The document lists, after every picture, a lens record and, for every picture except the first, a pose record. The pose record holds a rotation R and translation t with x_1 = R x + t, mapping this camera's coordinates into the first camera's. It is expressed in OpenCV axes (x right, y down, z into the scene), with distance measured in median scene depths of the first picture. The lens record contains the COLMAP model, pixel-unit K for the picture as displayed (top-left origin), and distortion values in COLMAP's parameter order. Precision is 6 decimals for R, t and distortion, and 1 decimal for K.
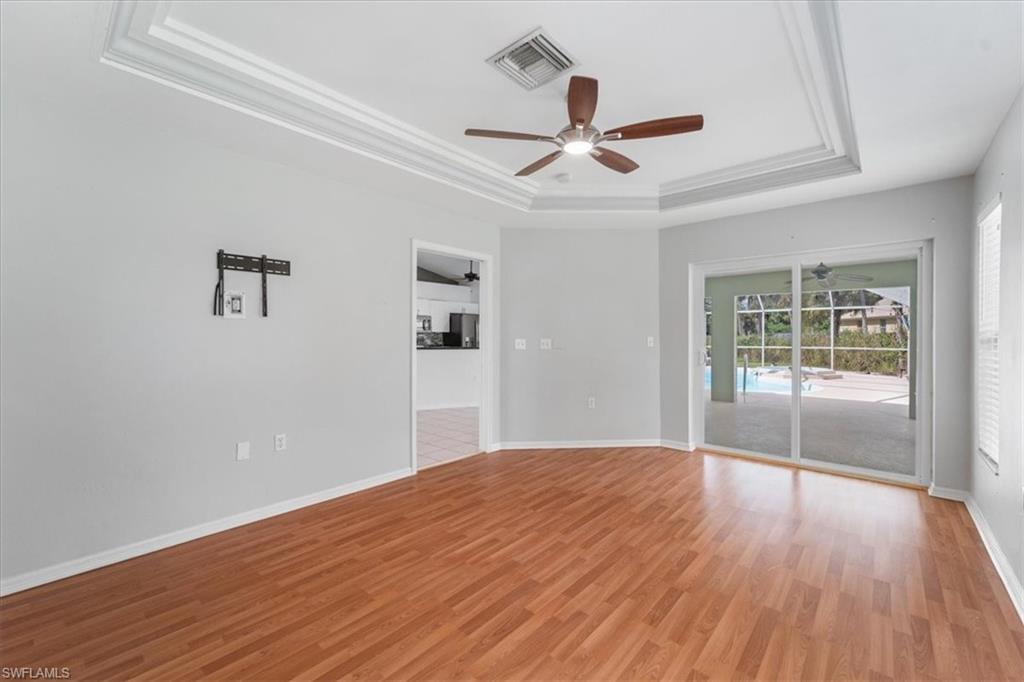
lens RADIAL K [[411.0, 0, 507.2], [0, 411.0, 341.2], [0, 0, 1]] dist [-0.001046, -0.000470]
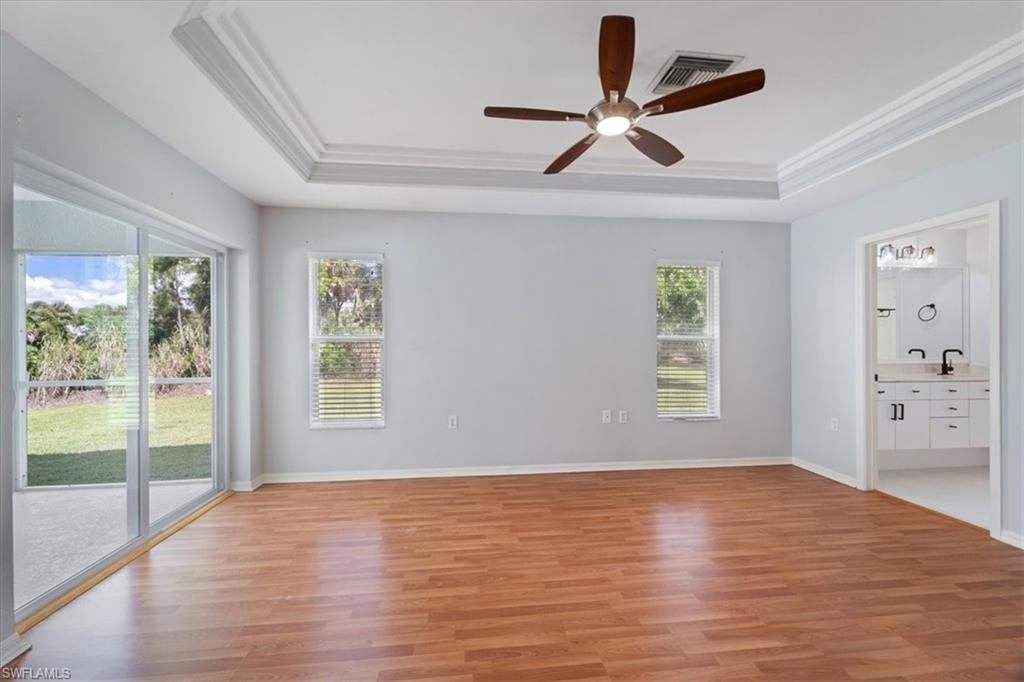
lens RADIAL K [[411.0, 0, 507.2], [0, 411.0, 341.2], [0, 0, 1]] dist [-0.001046, -0.000470]
pose [[-0.741818, 0.001662, 0.670599, -0.244023], [0.008829, 0.999934, 0.007288, -0.020672], [-0.670543, 0.011327, -0.741784, 1.770800]]
